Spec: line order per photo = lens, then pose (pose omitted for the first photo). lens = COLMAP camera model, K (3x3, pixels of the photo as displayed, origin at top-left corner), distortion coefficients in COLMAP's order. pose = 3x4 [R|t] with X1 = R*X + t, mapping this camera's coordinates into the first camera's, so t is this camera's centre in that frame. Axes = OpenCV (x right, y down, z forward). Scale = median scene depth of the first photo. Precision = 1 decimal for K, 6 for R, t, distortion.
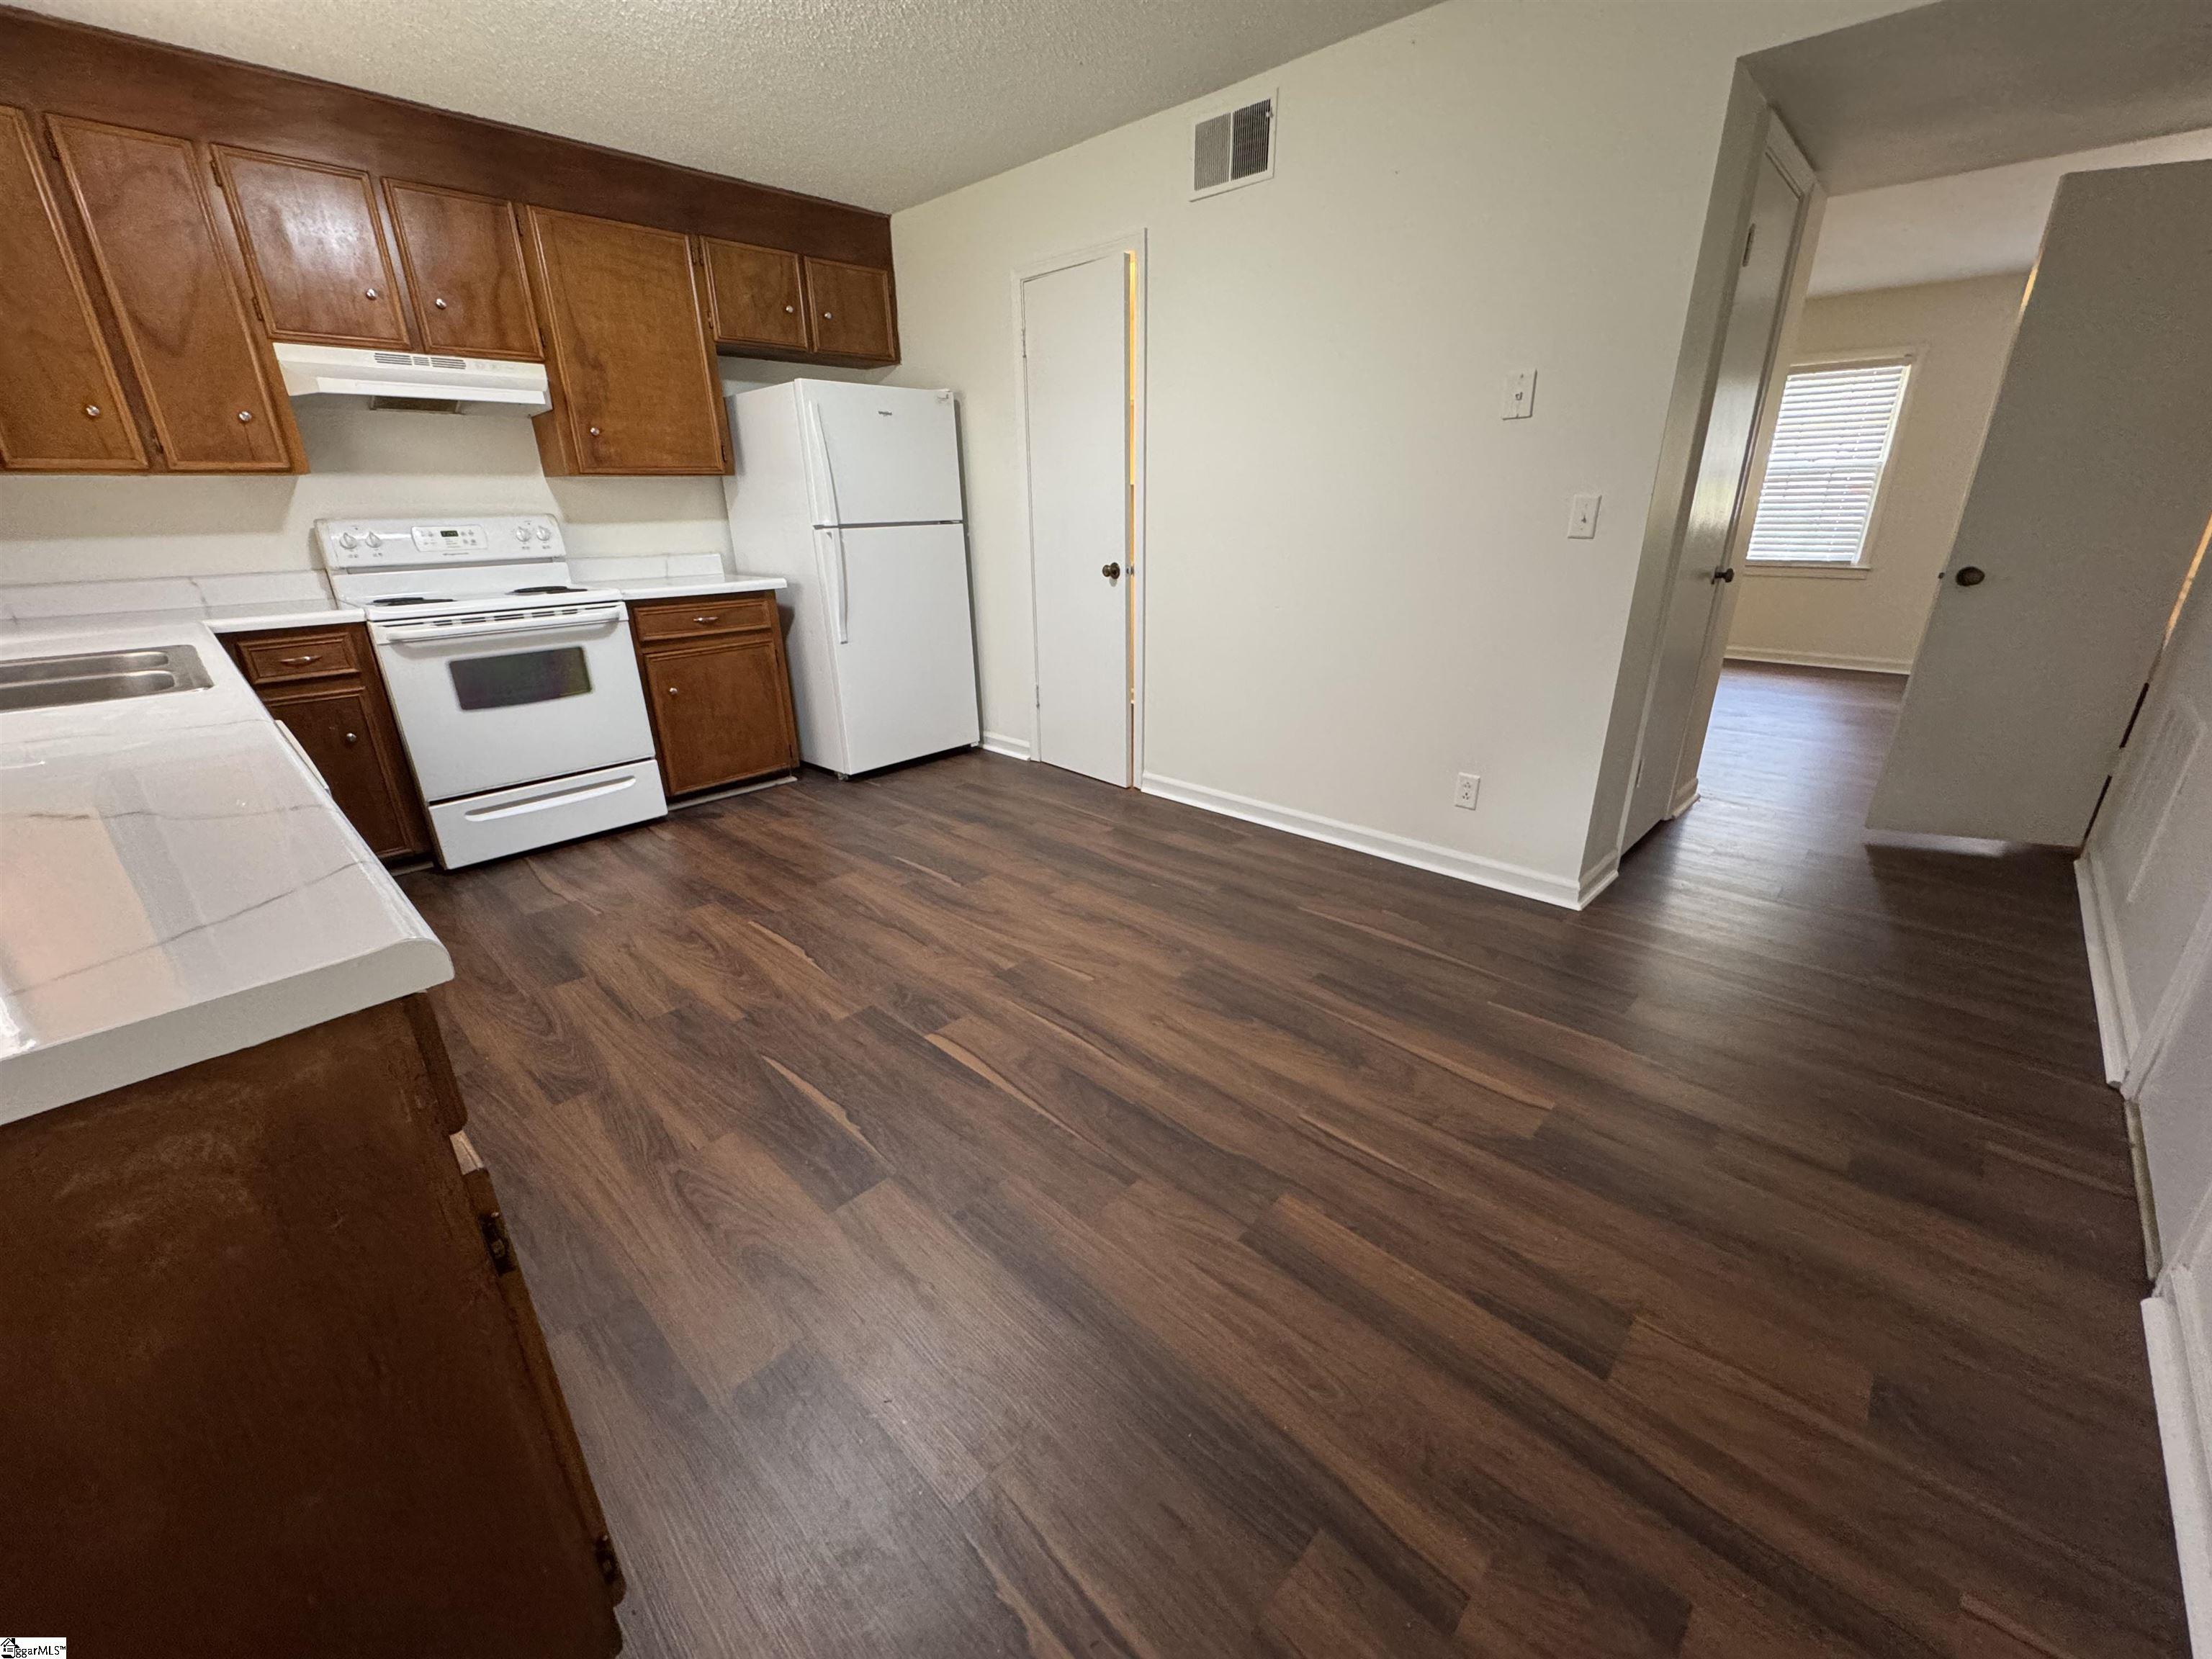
lens RADIAL K [[884.4, 0, 1112.6], [0, 884.4, 816.9], [0, 0, 1]] dist [0.005756, -0.000514]
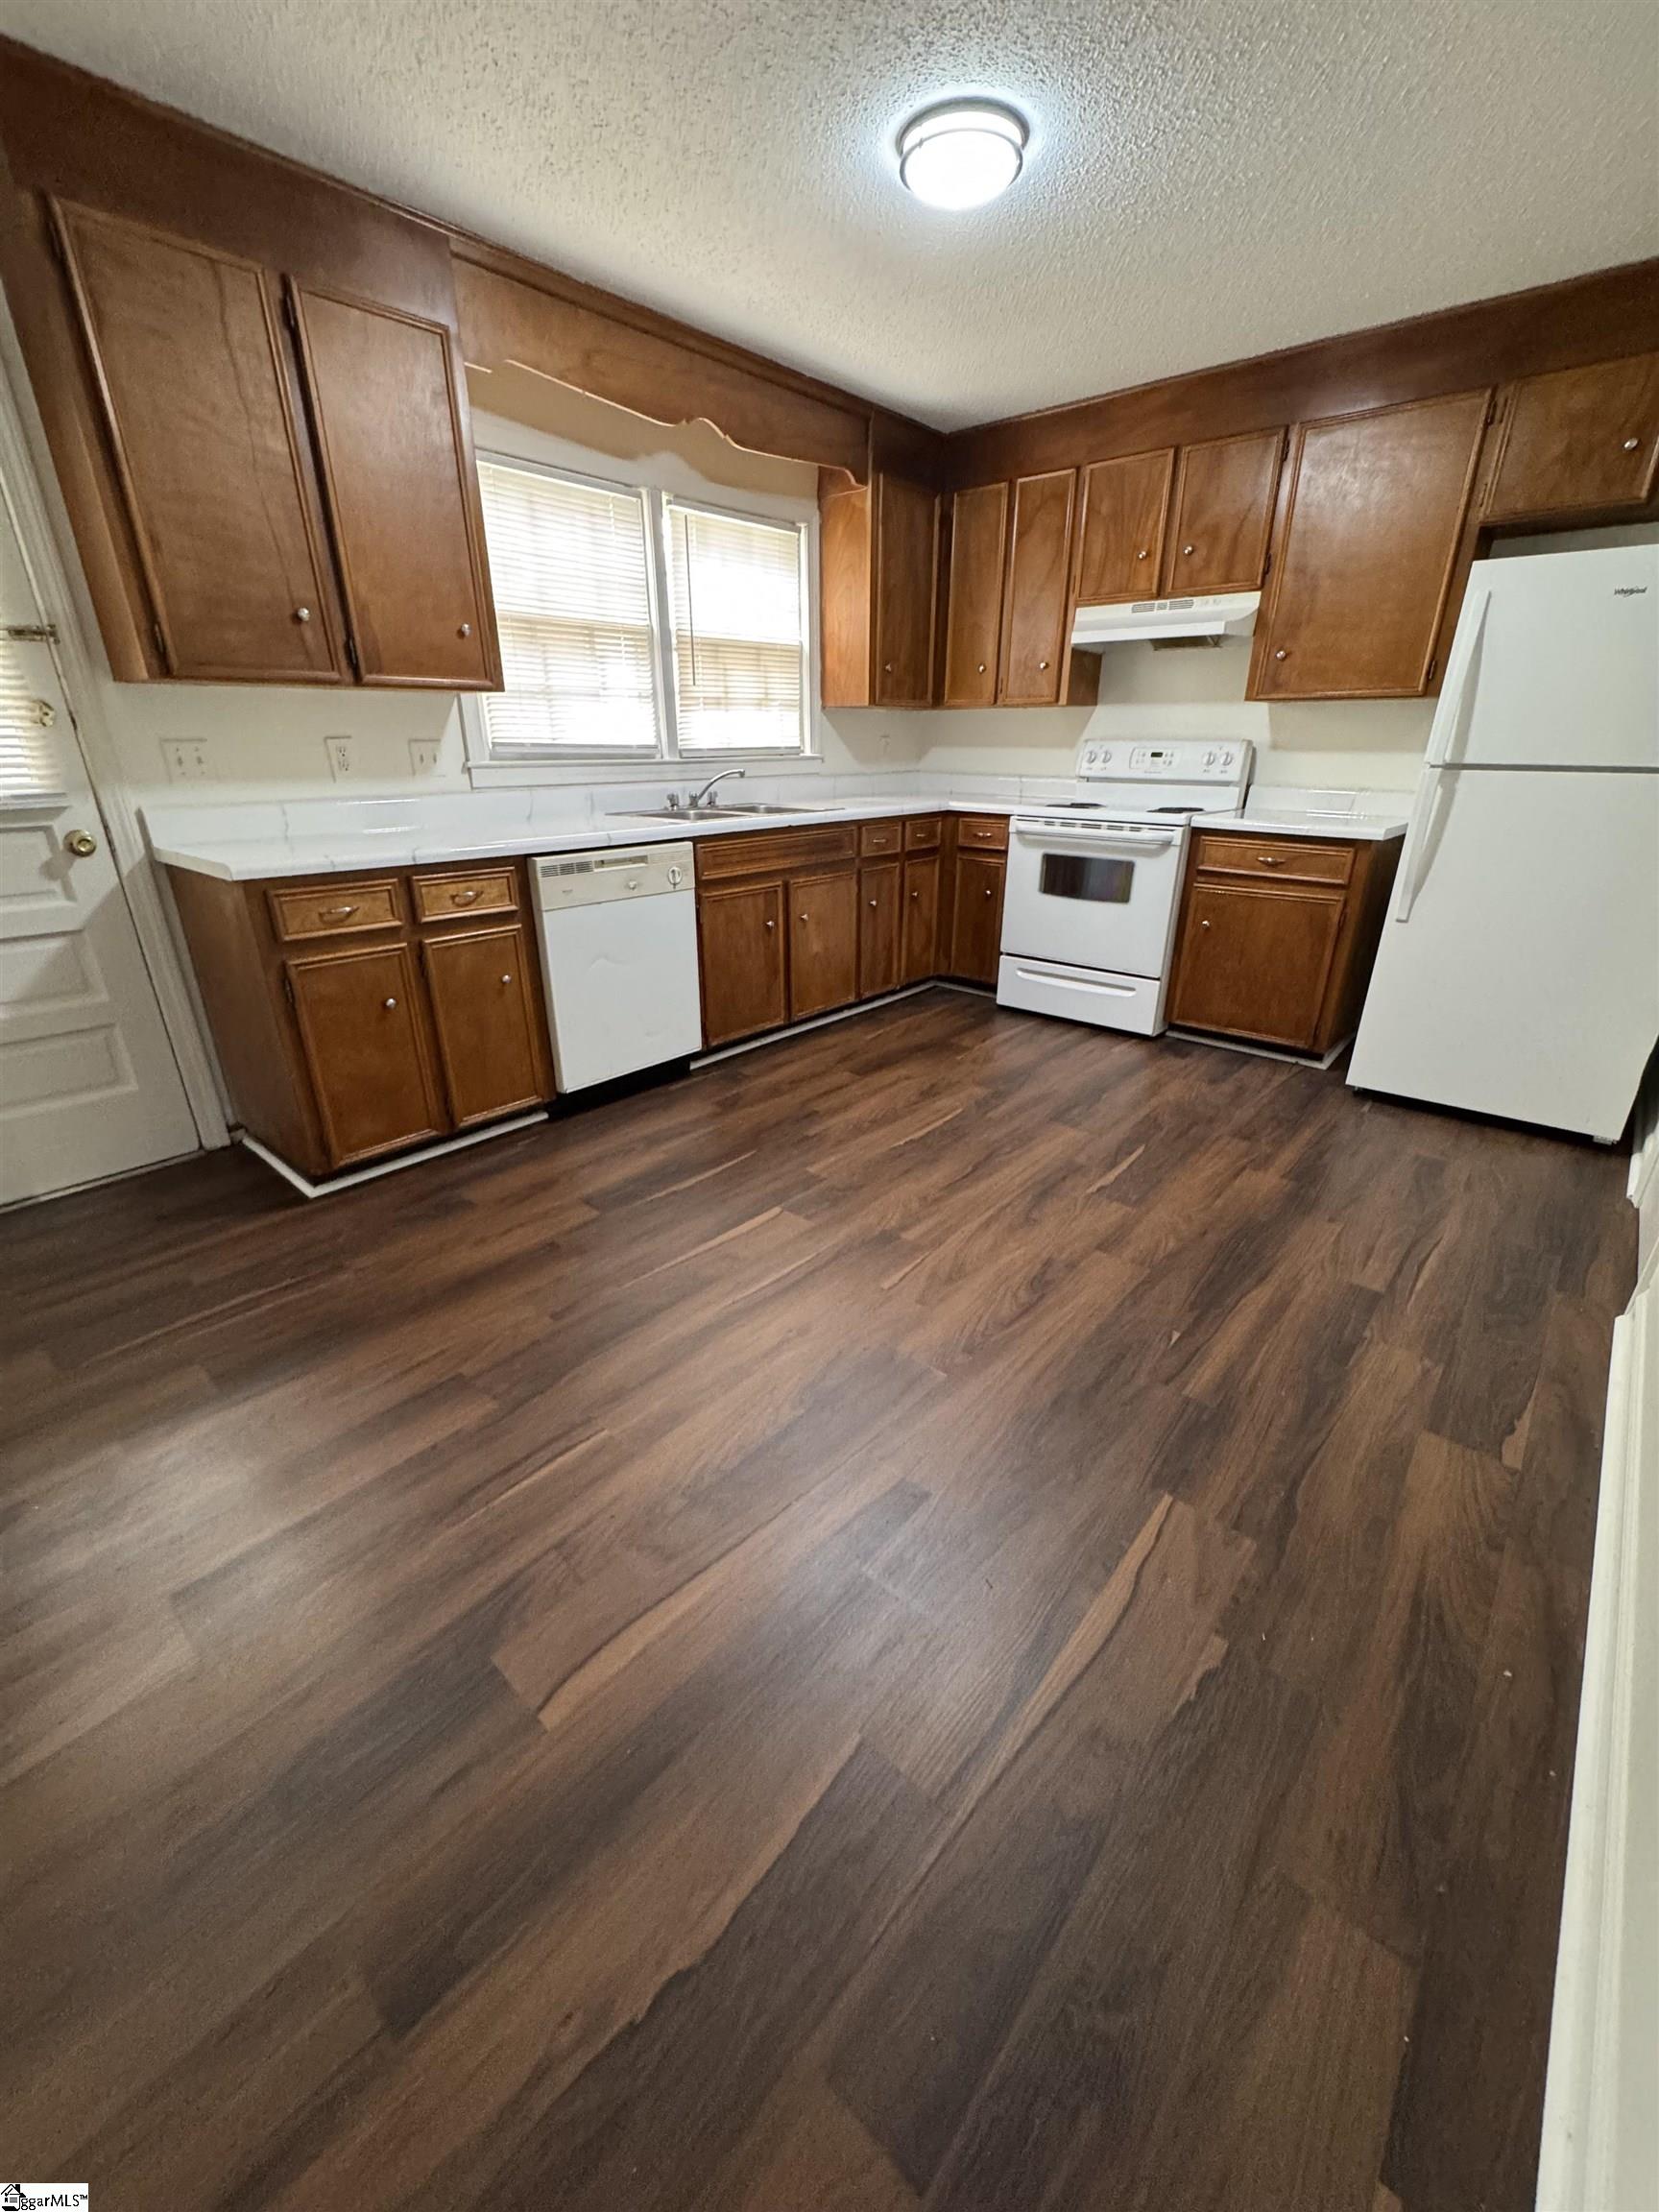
lens RADIAL K [[884.4, 0, 821.1], [0, 884.4, 1094.0], [0, 0, 1]] dist [0.005756, -0.000514]
pose [[0.043692, 0.392987, -0.918505, 0.525756], [-0.342433, 0.869581, 0.355766, -0.204944], [0.938526, 0.298983, 0.172566, 0.544240]]
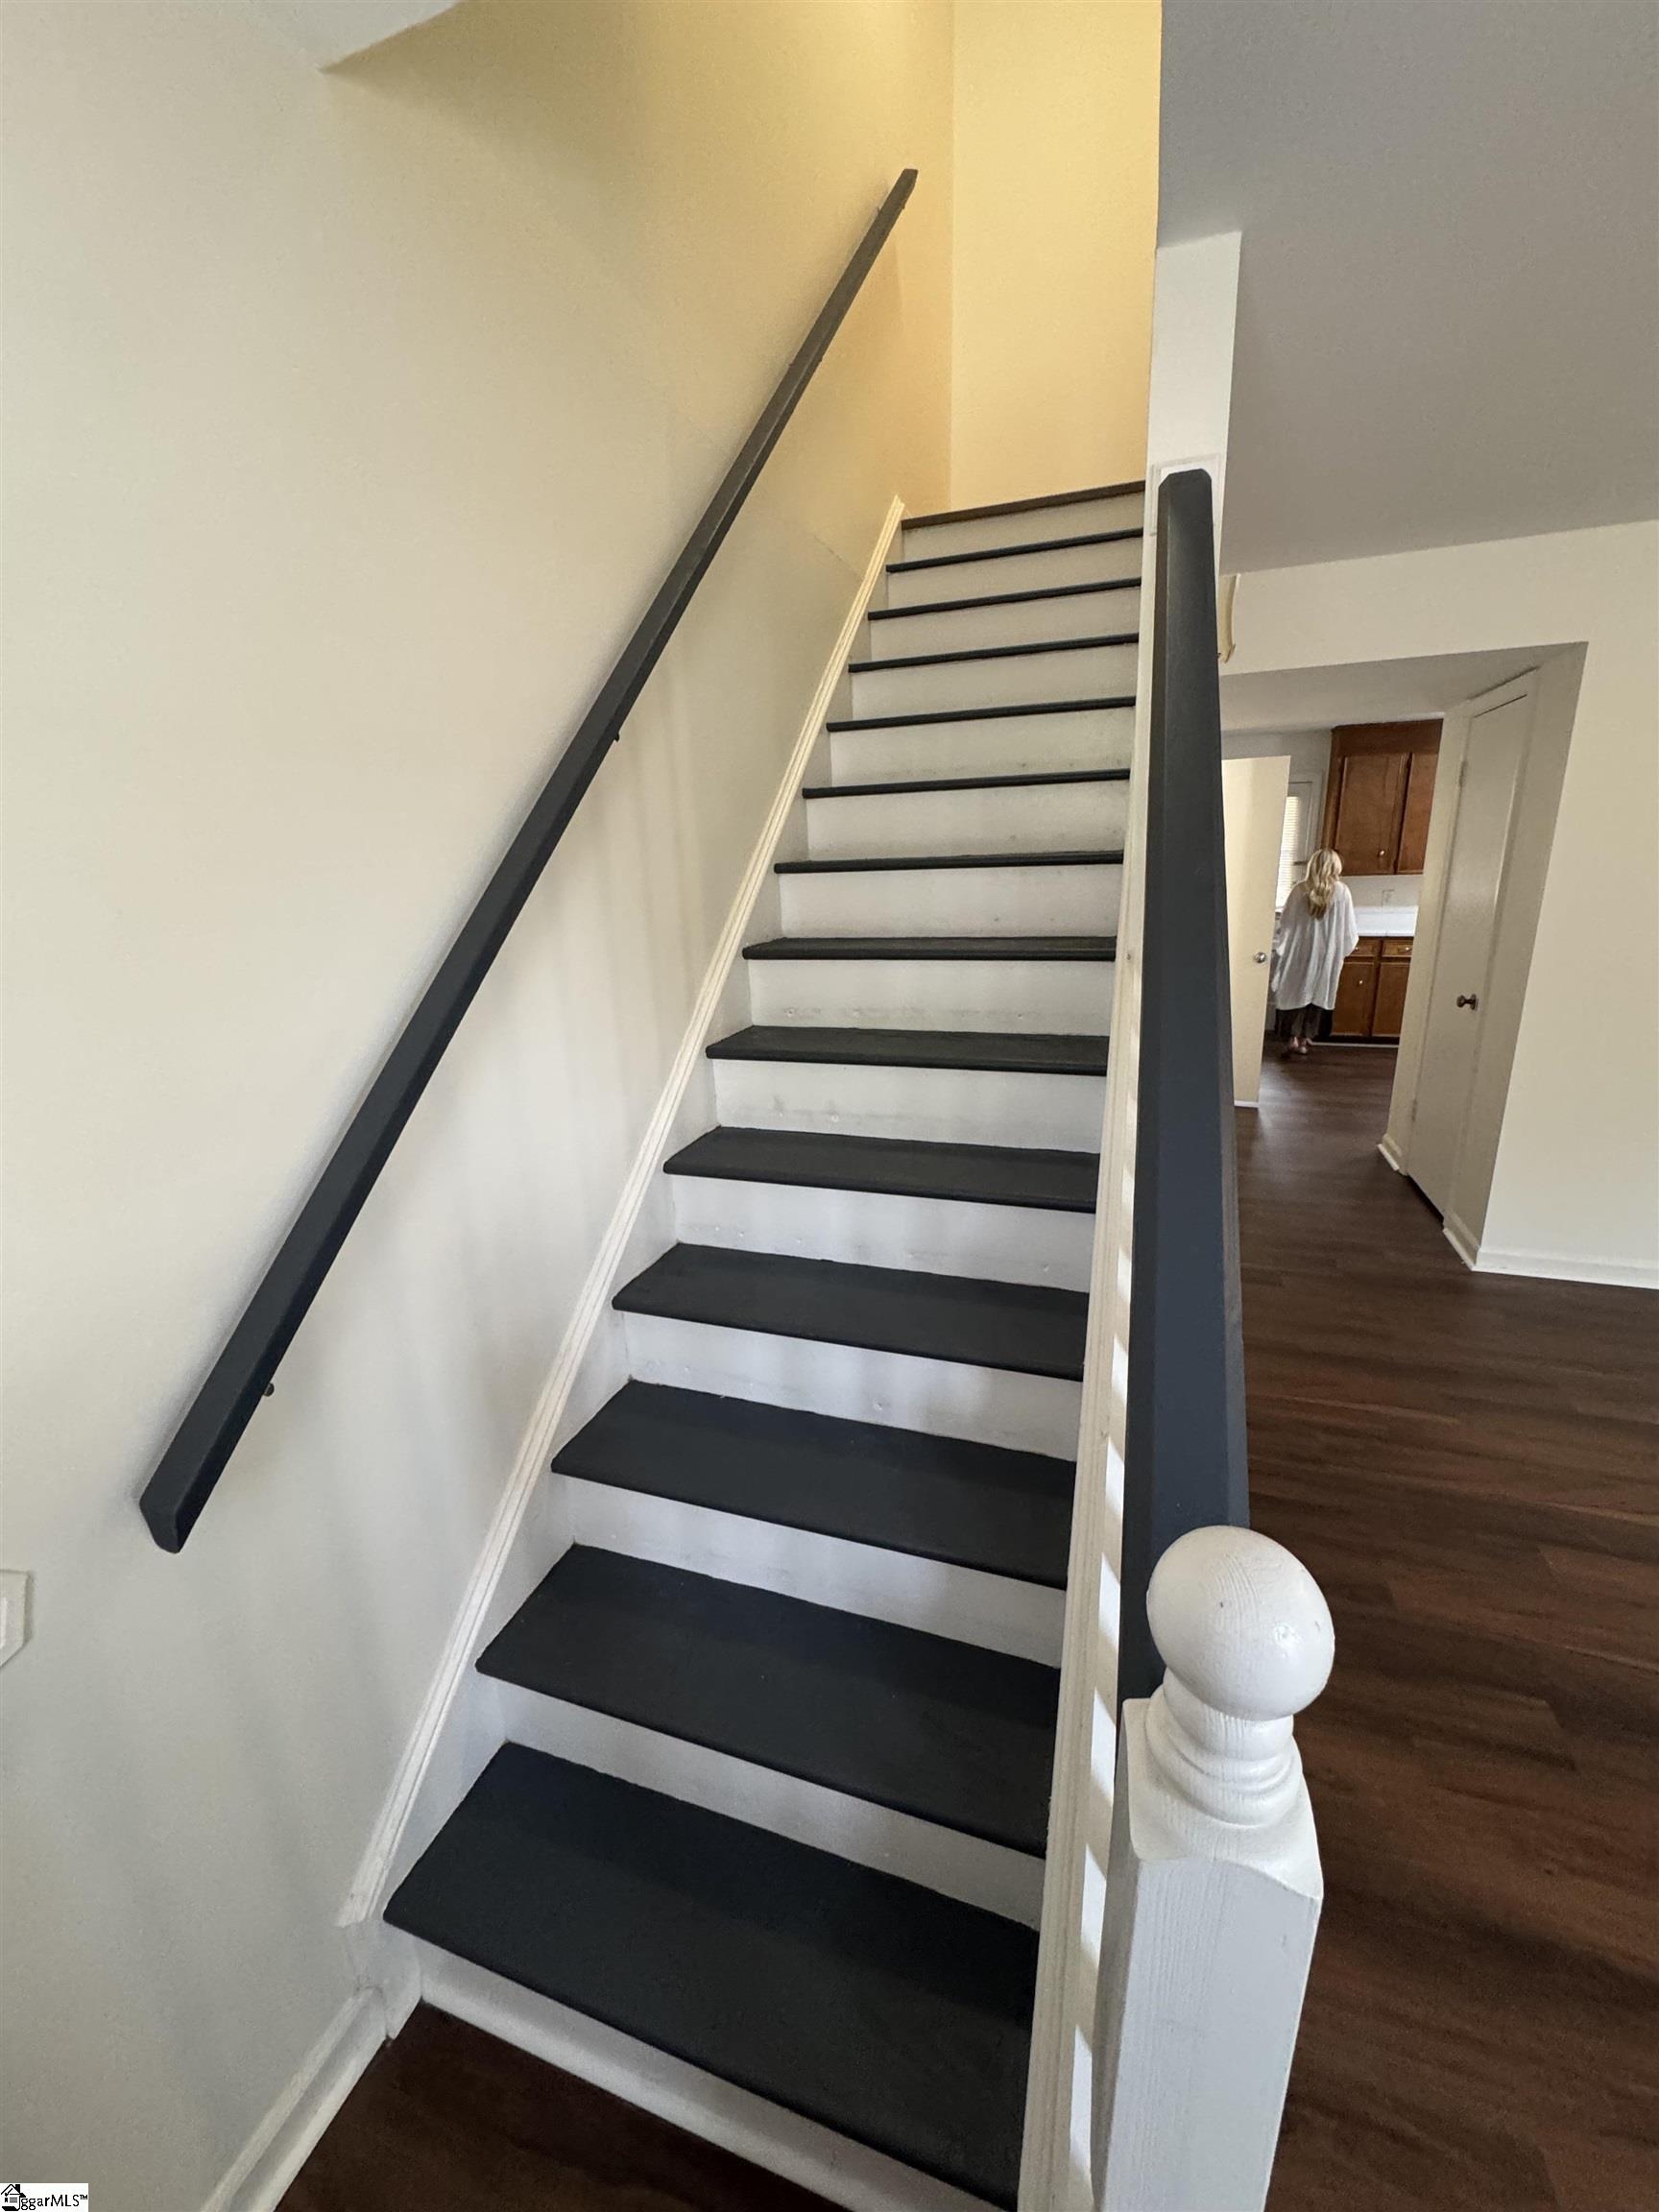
lens RADIAL K [[884.4, 0, 827.5], [0, 884.4, 1101.7], [0, 0, 1]] dist [0.005756, -0.000514]
pose [[-0.905447, 0.145928, -0.398587, 1.474466], [-0.106005, 0.831547, 0.545245, -0.538848], [0.411010, 0.535942, -0.737453, 1.237094]]
